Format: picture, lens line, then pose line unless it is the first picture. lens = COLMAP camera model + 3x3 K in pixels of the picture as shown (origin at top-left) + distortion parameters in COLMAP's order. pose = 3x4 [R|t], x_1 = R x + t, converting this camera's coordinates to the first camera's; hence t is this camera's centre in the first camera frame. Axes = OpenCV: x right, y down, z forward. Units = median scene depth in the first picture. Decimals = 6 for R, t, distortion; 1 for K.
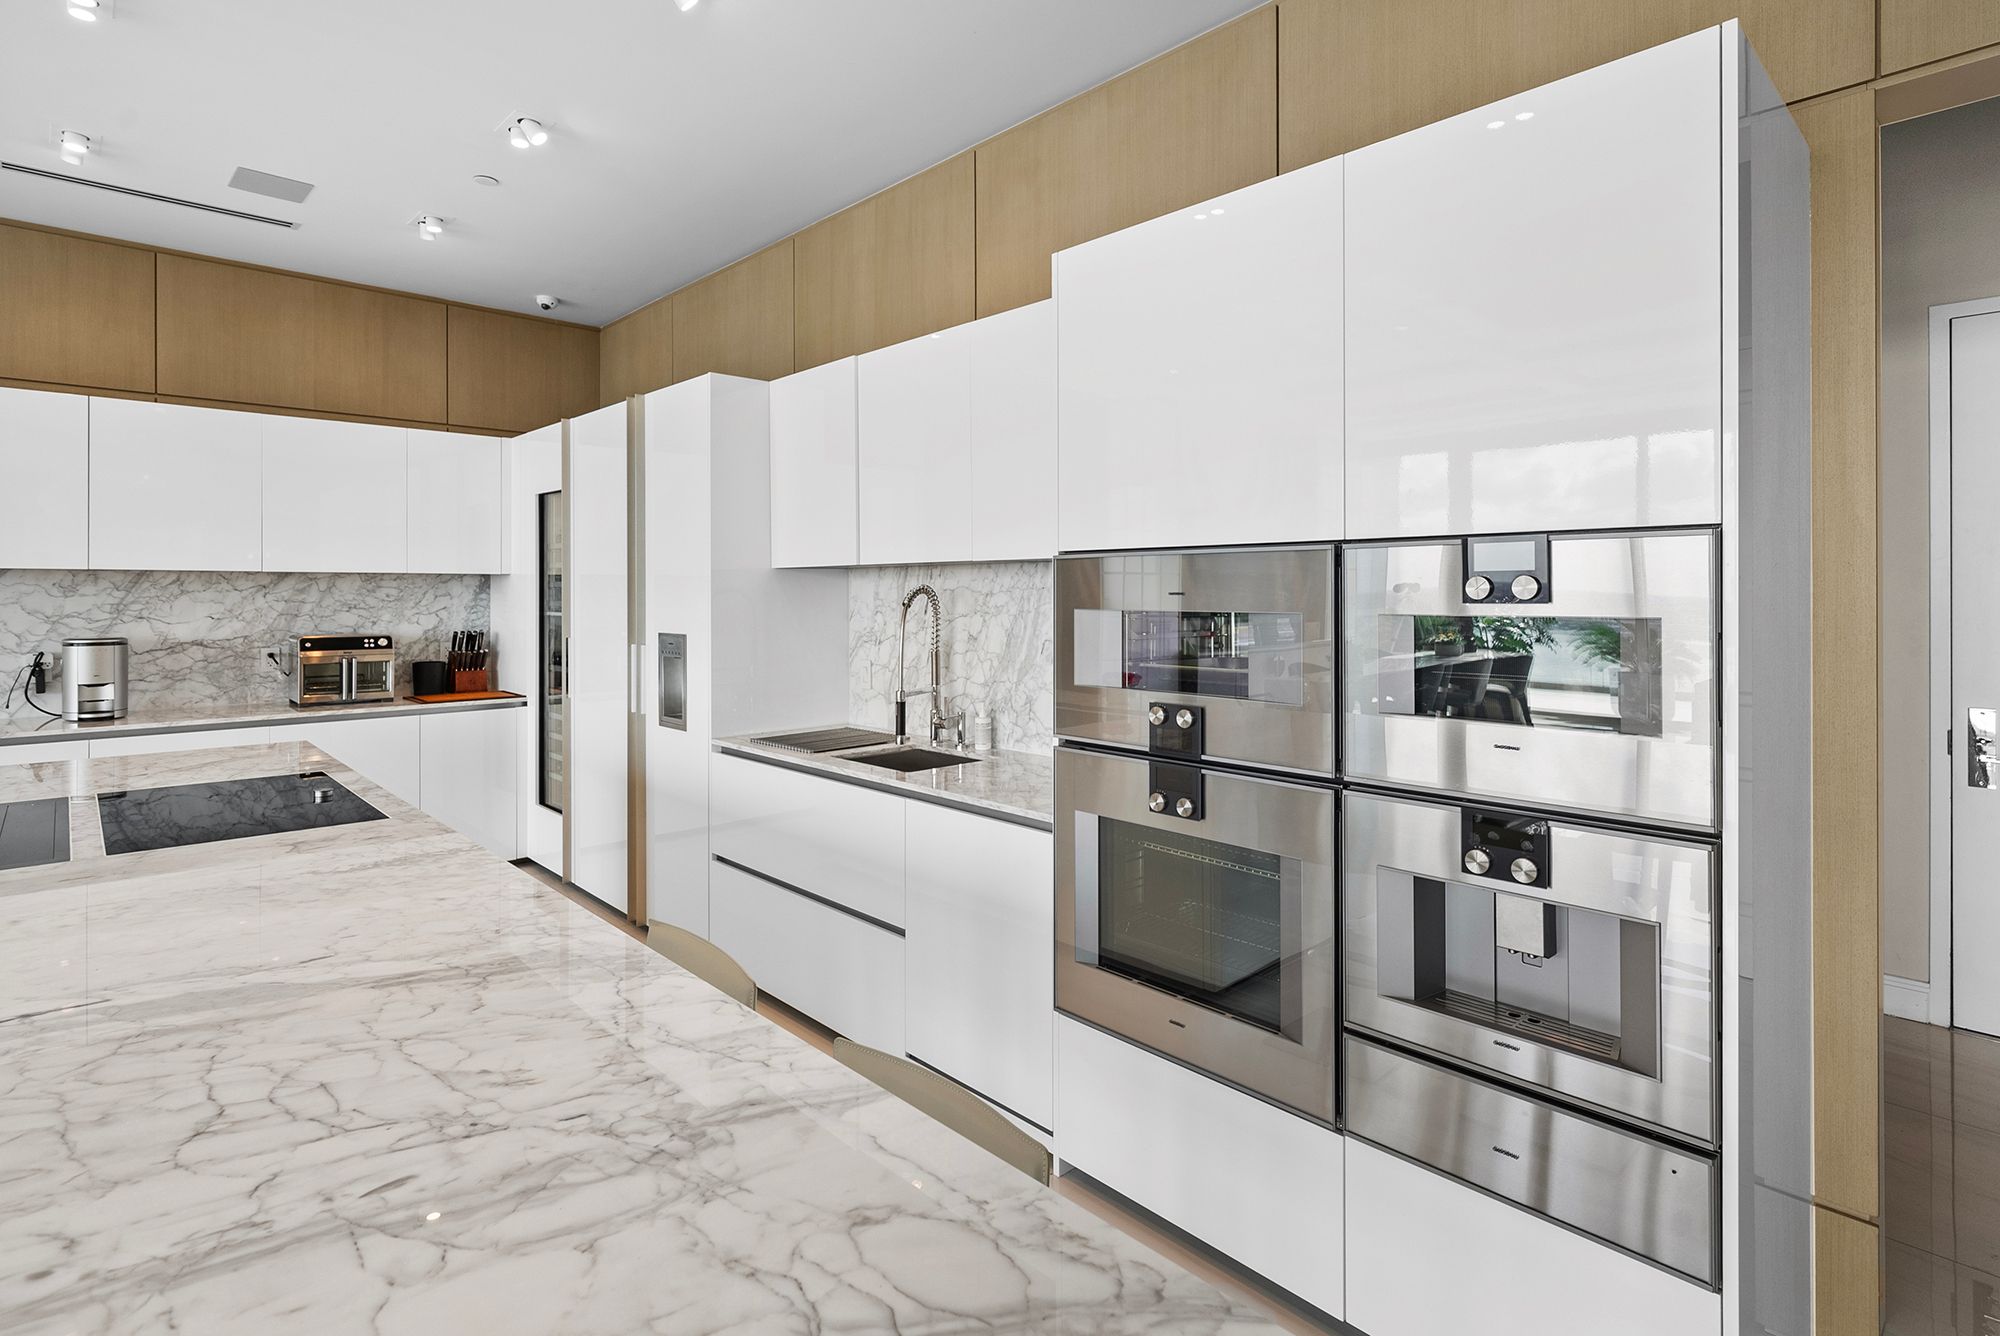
lens RADIAL K [[995.3, 0, 1004.2], [0, 995.3, 593.6], [0, 0, 1]] dist [0.004654, 0.000250]
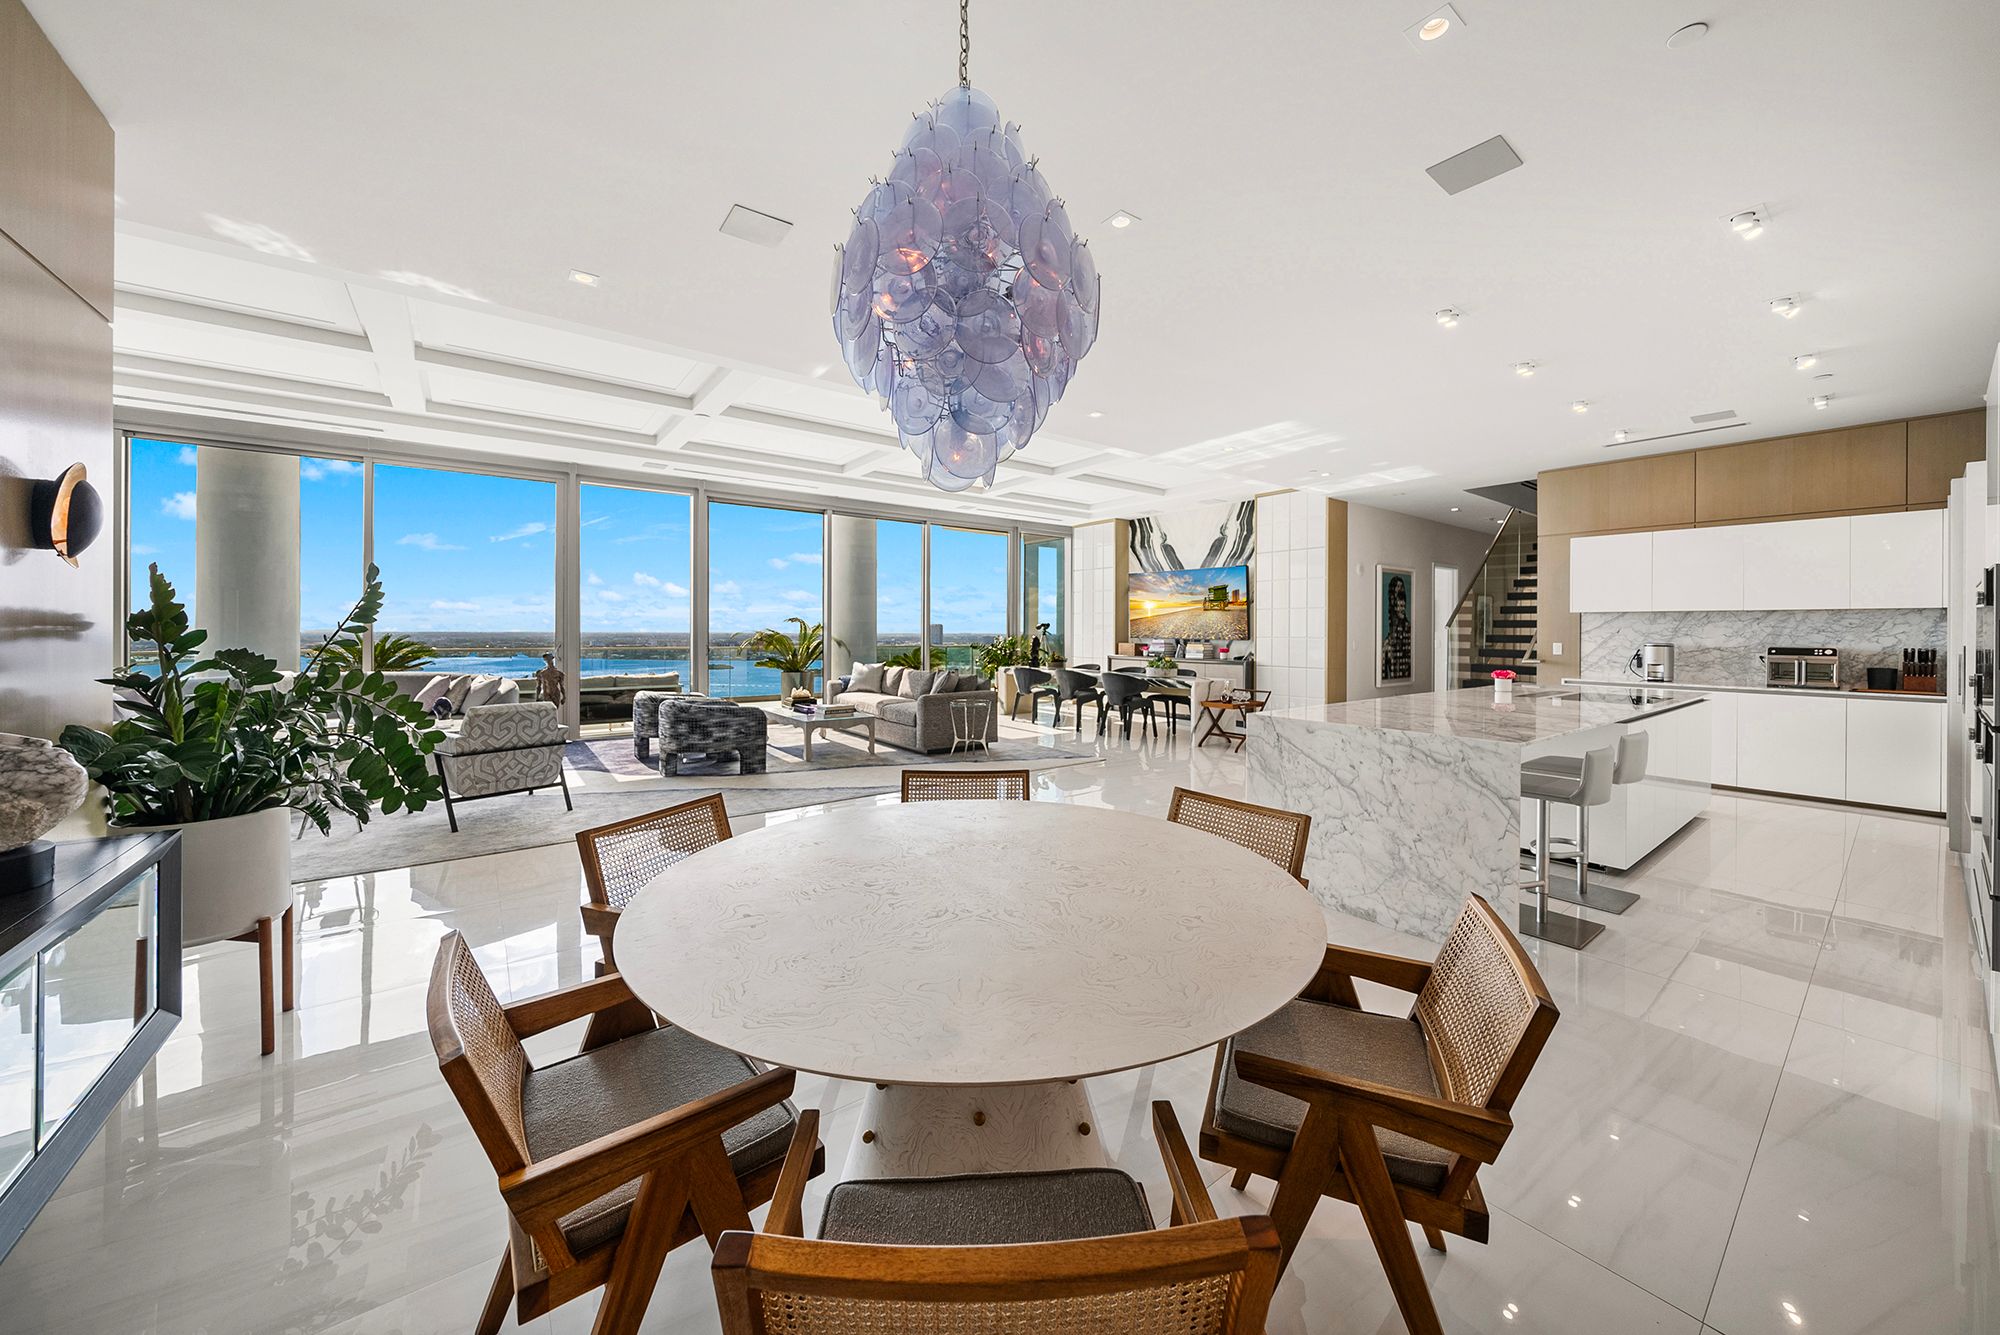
lens RADIAL K [[712.9, 0, 991.9], [0, 712.9, 629.8], [0, 0, 1]] dist [-0.004628, -0.000053]
pose [[-0.123580, 0.000120, -0.992335, 0.713786], [-0.007397, 0.999972, 0.001042, 0.022443], [0.992307, 0.007469, -0.123576, -0.214323]]
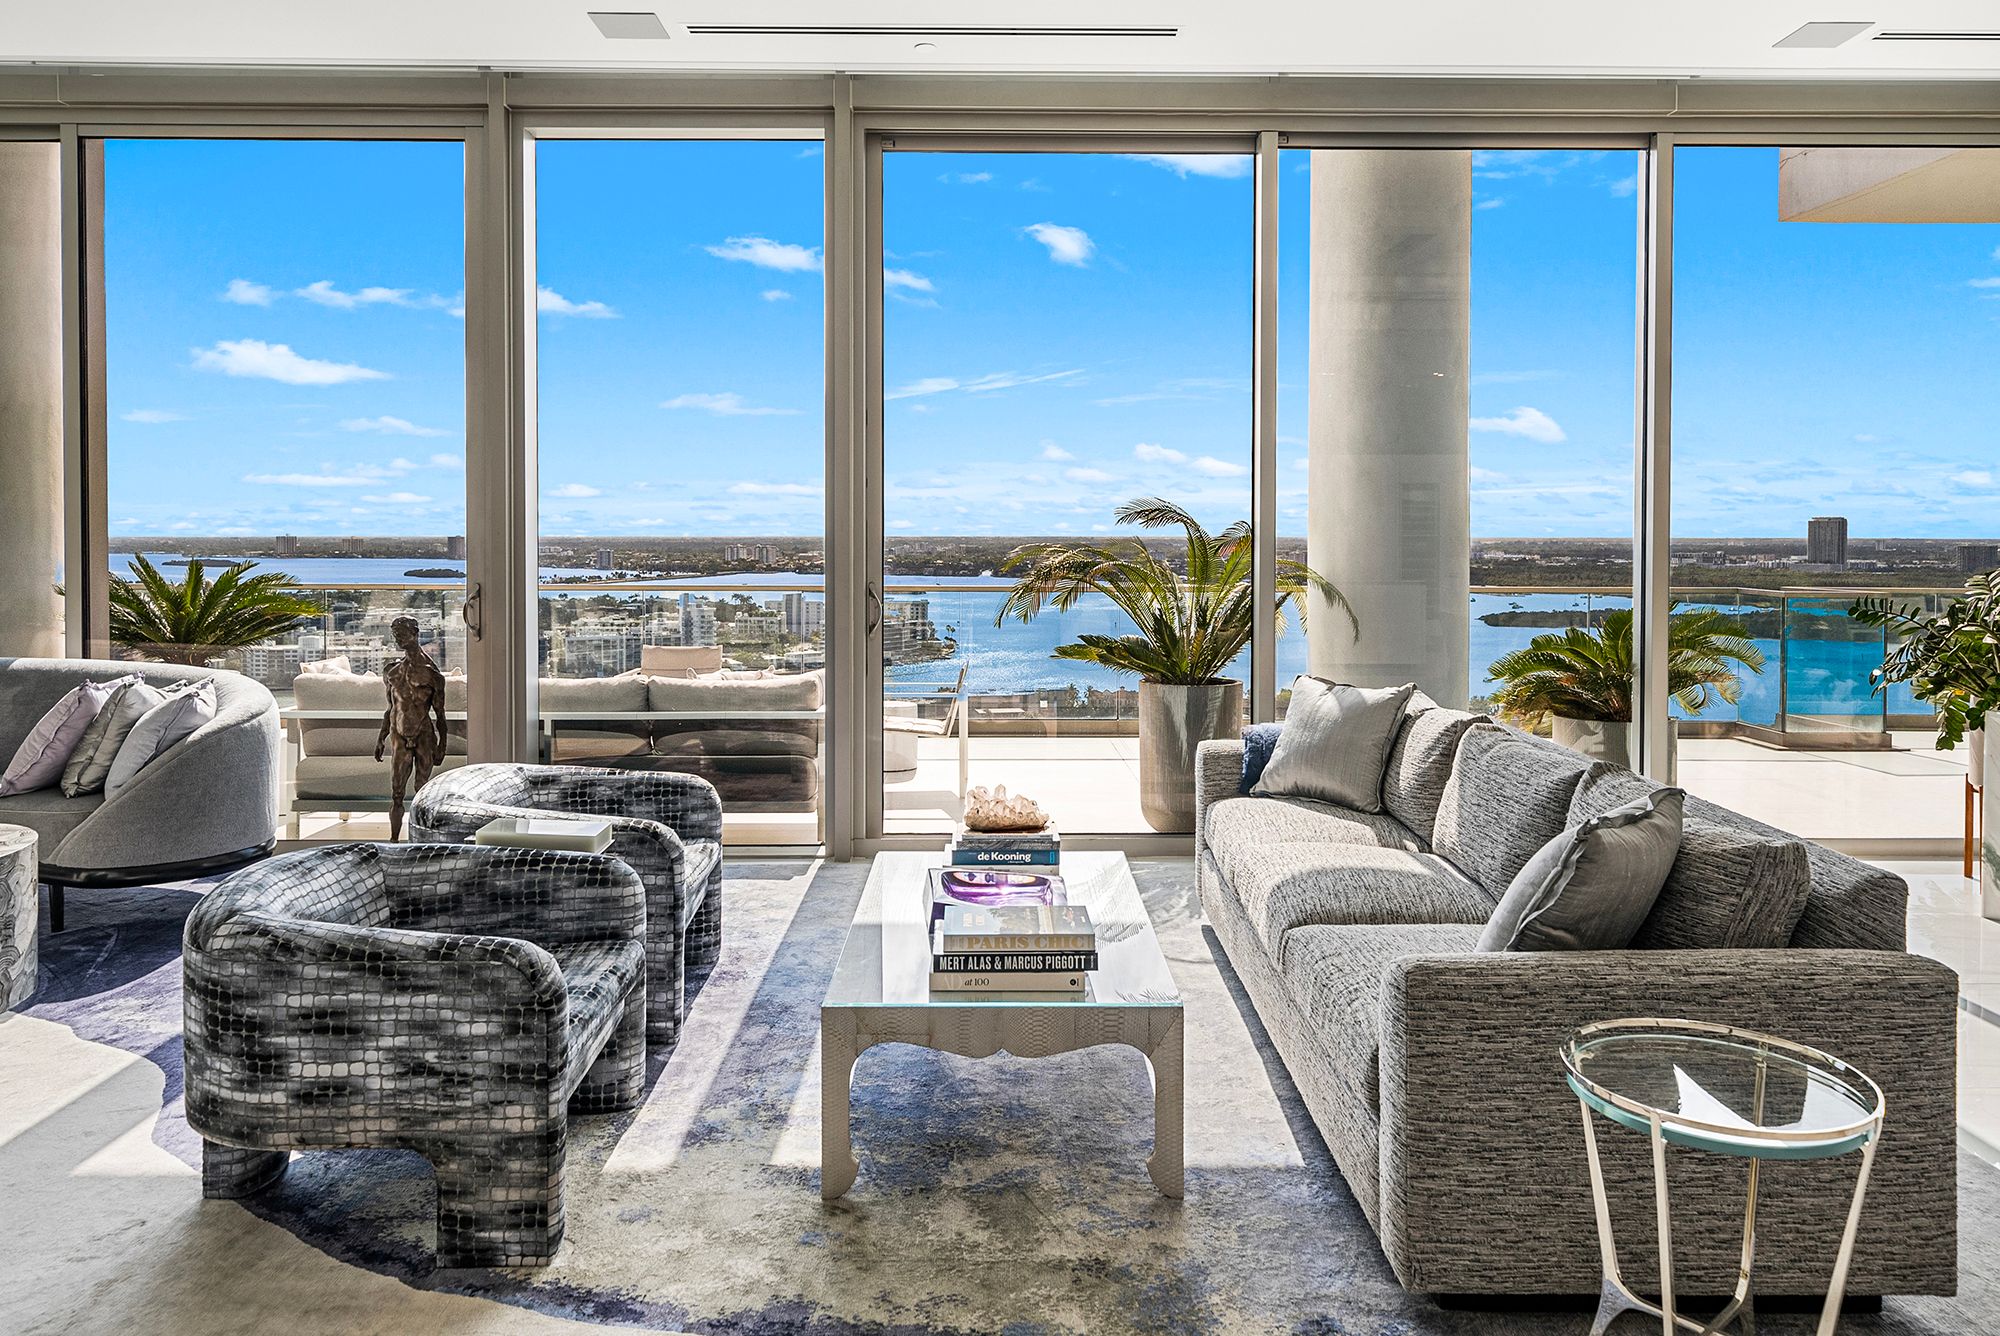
lens RADIAL K [[1368.6, 0, 1003.3], [0, 1368.6, 552.9], [0, 0, 1]] dist [0.000976, 0.006377]
pose [[-0.677137, 0.013031, -0.735741, -0.363935], [-0.003398, 0.999777, 0.020835, 0.008464], [0.735849, 0.016608, -0.676942, -0.328962]]
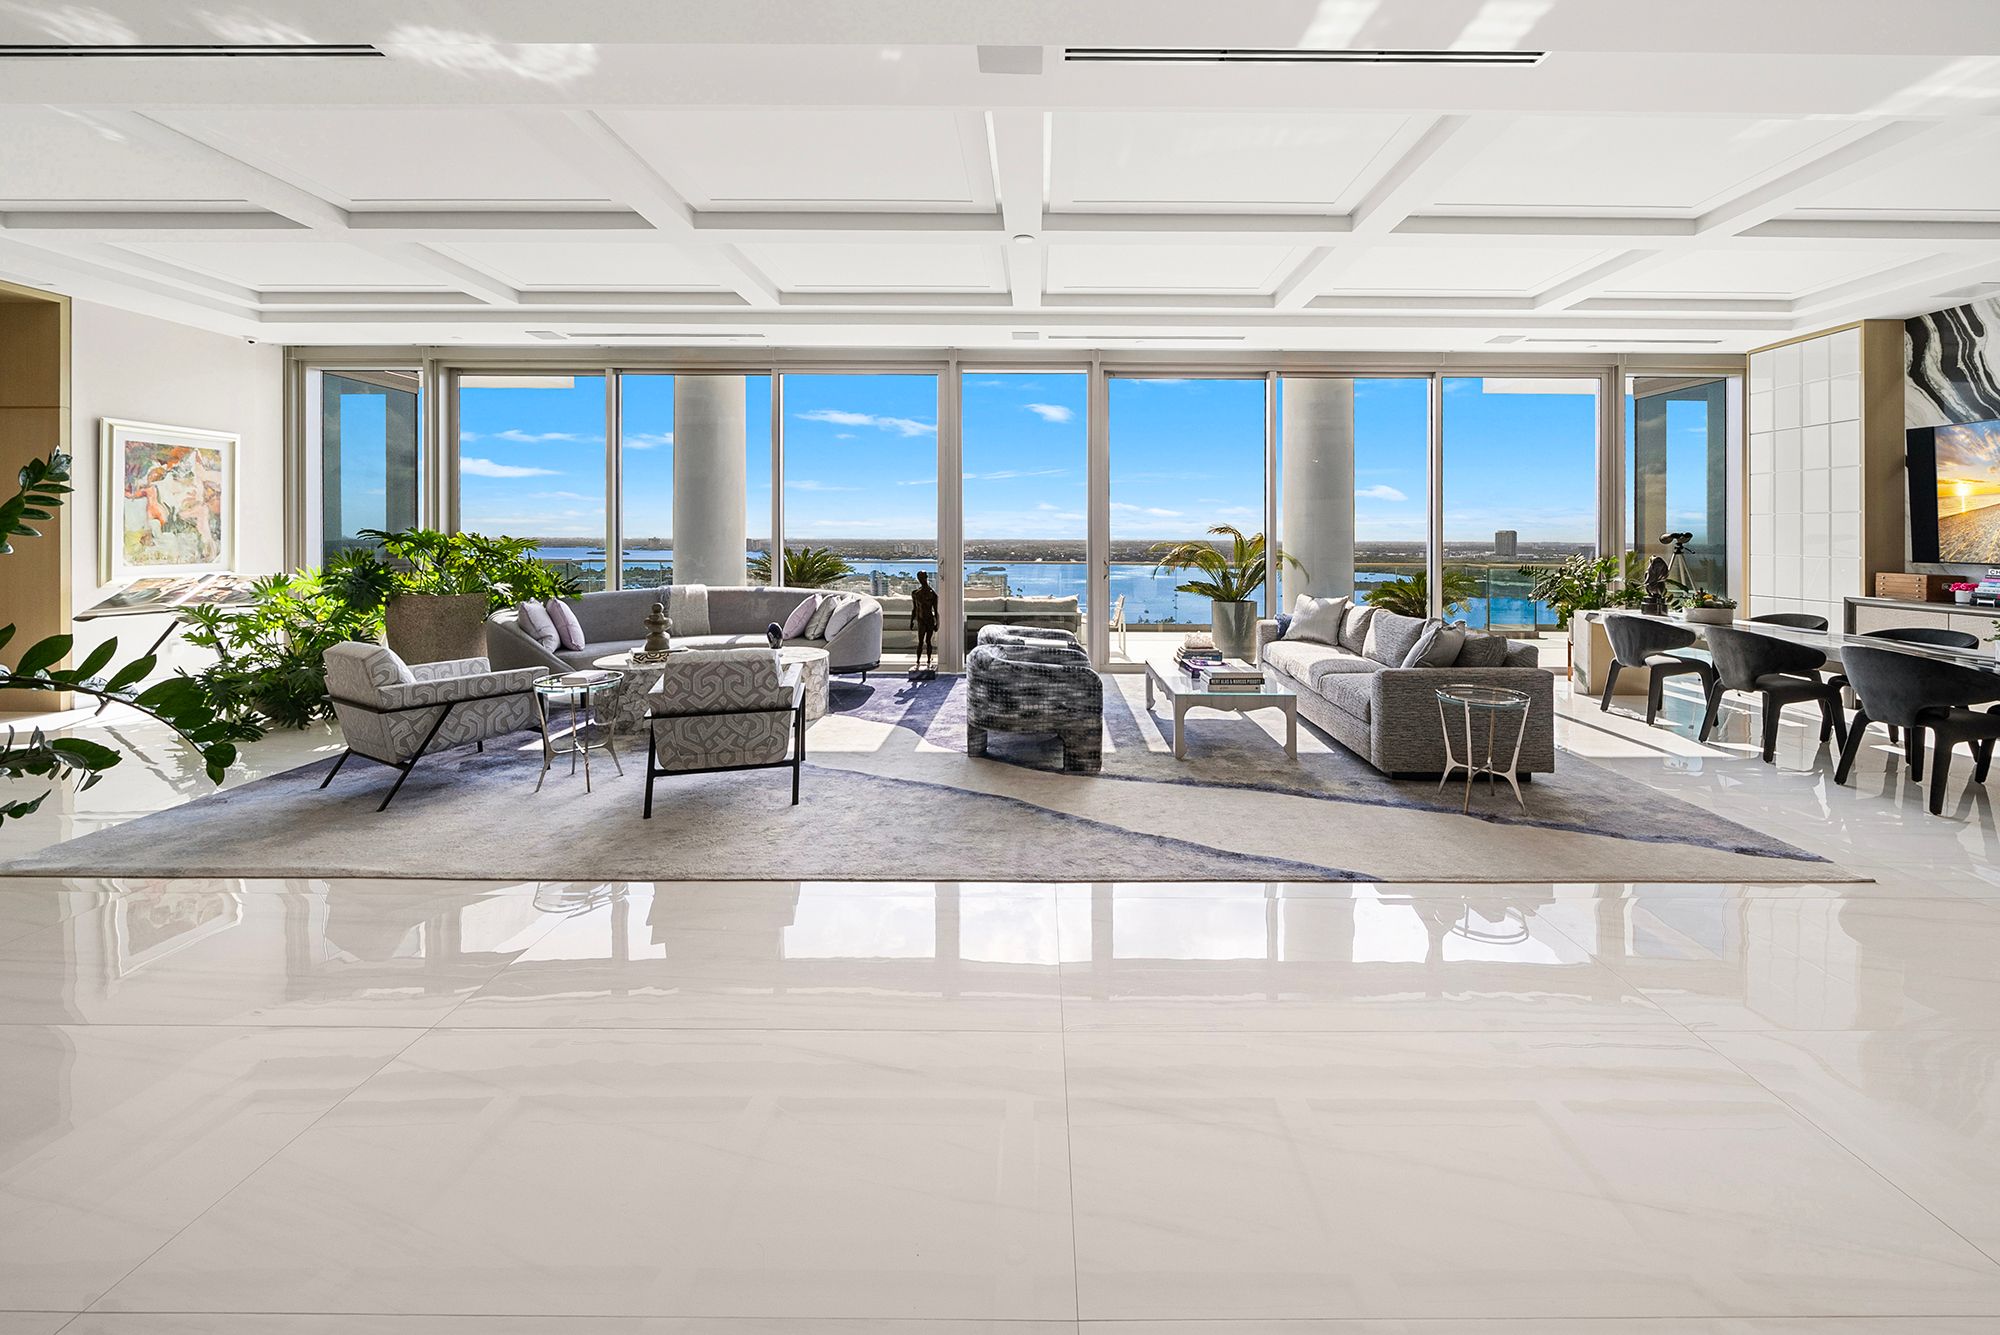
lens RADIAL K [[757.2, 0, 1031.9], [0, 757.2, 533.1], [0, 0, 1]] dist [-0.002930, -0.000801]
pose [[-0.690502, -0.004521, -0.723316, 0.111302], [-0.005530, 0.999984, -0.000971, 0.009659], [0.723309, 0.003330, -0.690516, -0.237926]]
